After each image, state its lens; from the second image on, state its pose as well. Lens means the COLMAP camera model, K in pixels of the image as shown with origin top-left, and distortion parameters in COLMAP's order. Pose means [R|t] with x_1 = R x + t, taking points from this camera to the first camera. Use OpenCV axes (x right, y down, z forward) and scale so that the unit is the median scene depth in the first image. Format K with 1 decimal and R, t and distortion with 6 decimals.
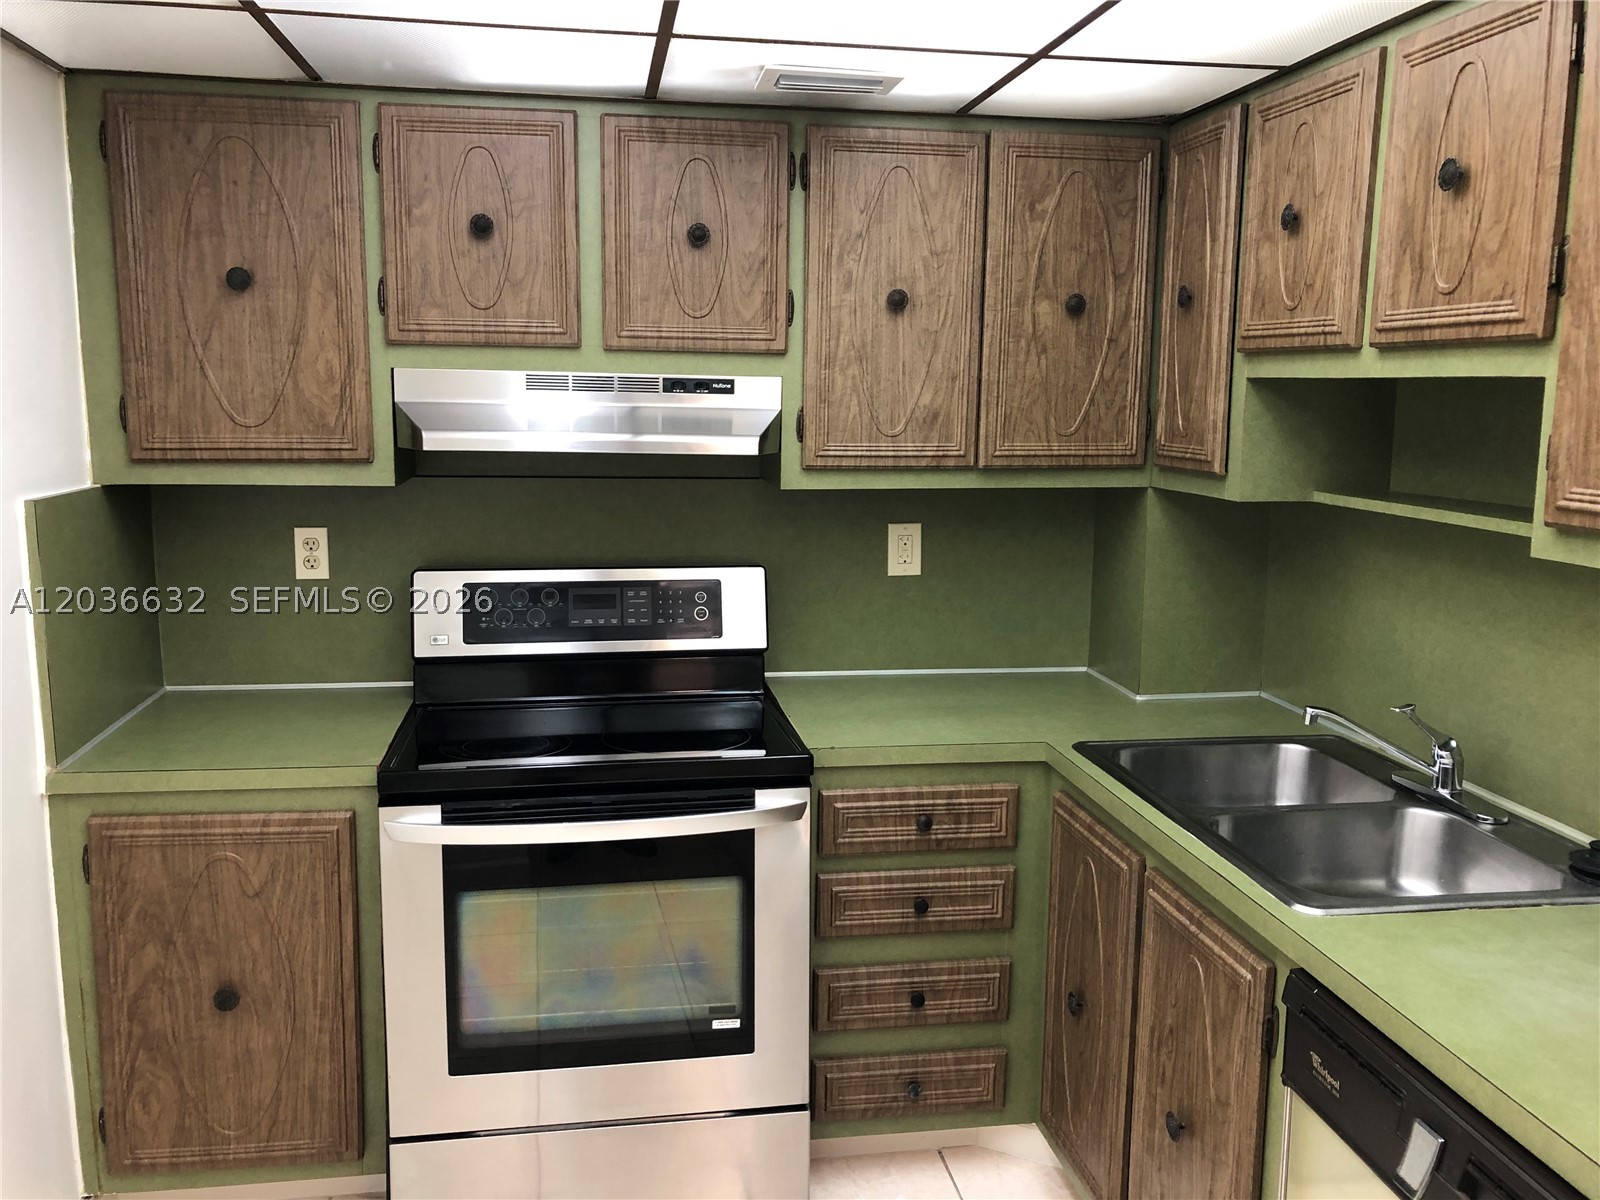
lens RADIAL K [[1317.4, 0, 799.8], [0, 1317.4, 599.9], [0, 0, 1]] dist [0.016077, -0.003838]
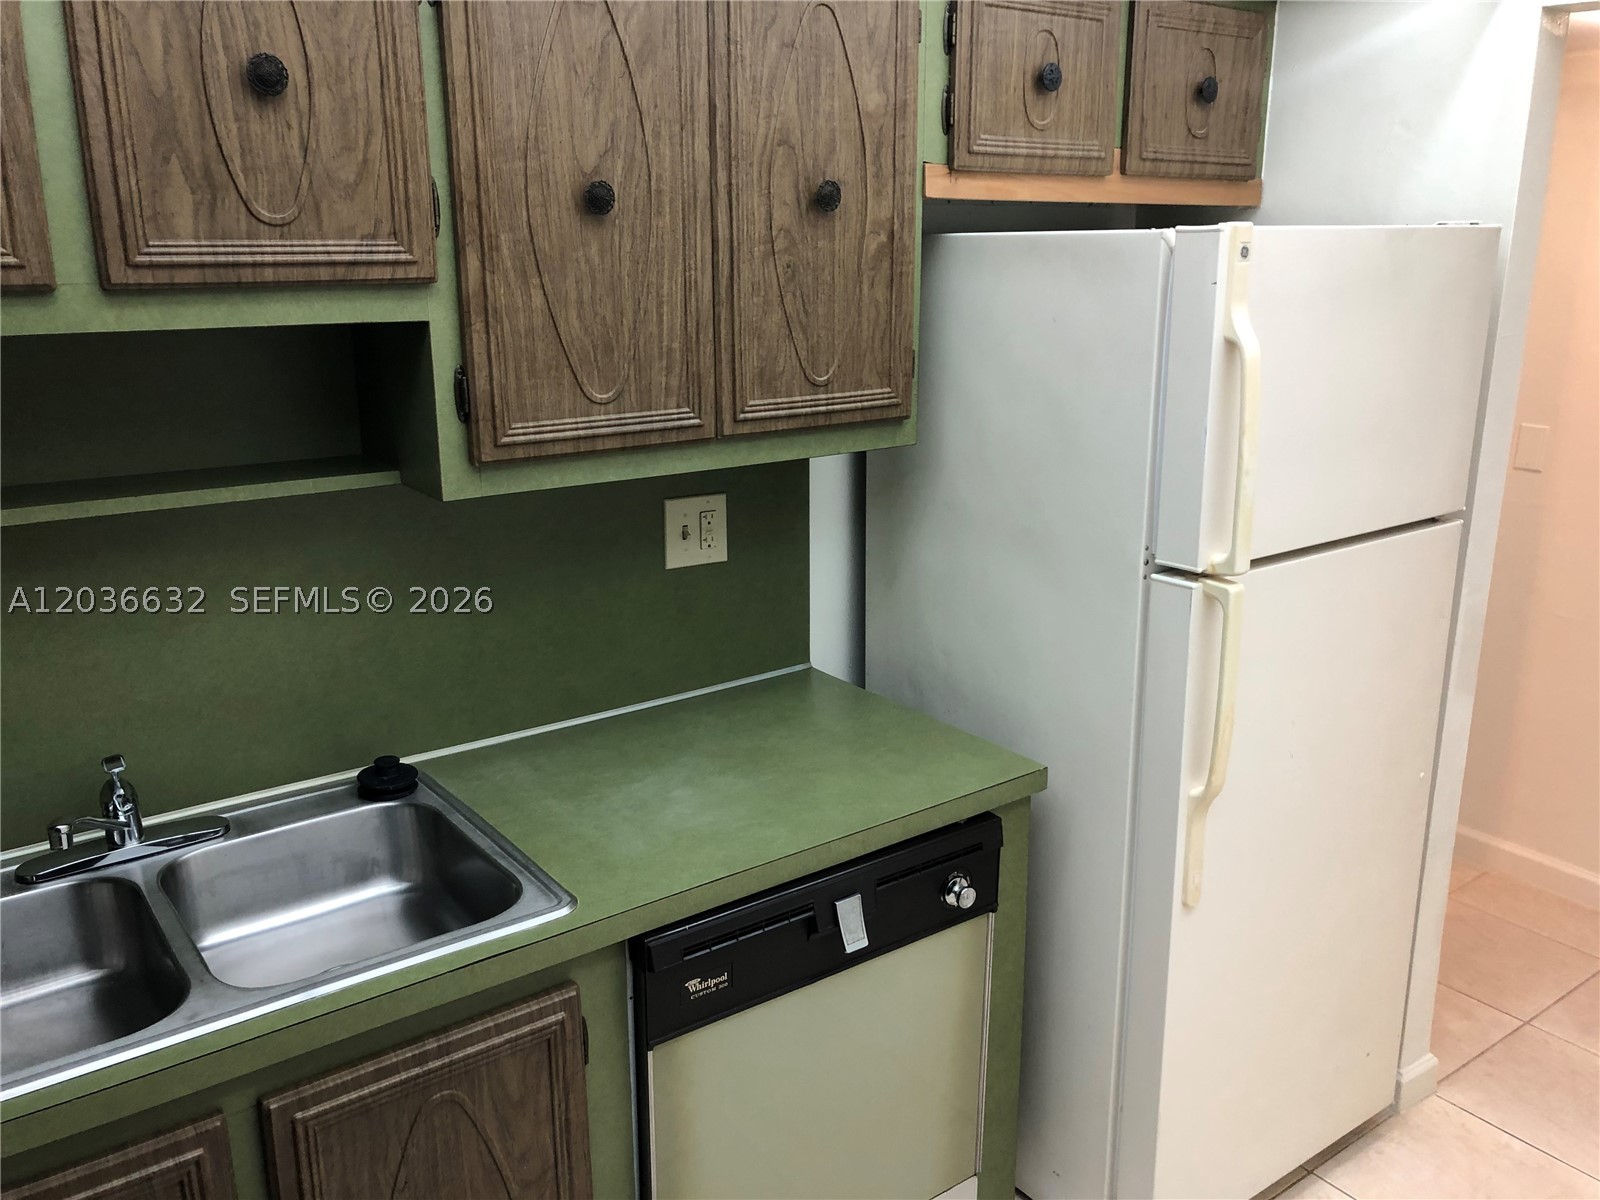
lens RADIAL K [[1317.4, 0, 798.9], [0, 1317.4, 593.2], [0, 0, 1]] dist [0.016077, -0.003838]
pose [[-0.451684, -0.234924, 0.860693, -0.431443], [0.142844, 0.933223, 0.329684, -0.250744], [-0.880669, 0.271858, -0.387964, 1.132751]]
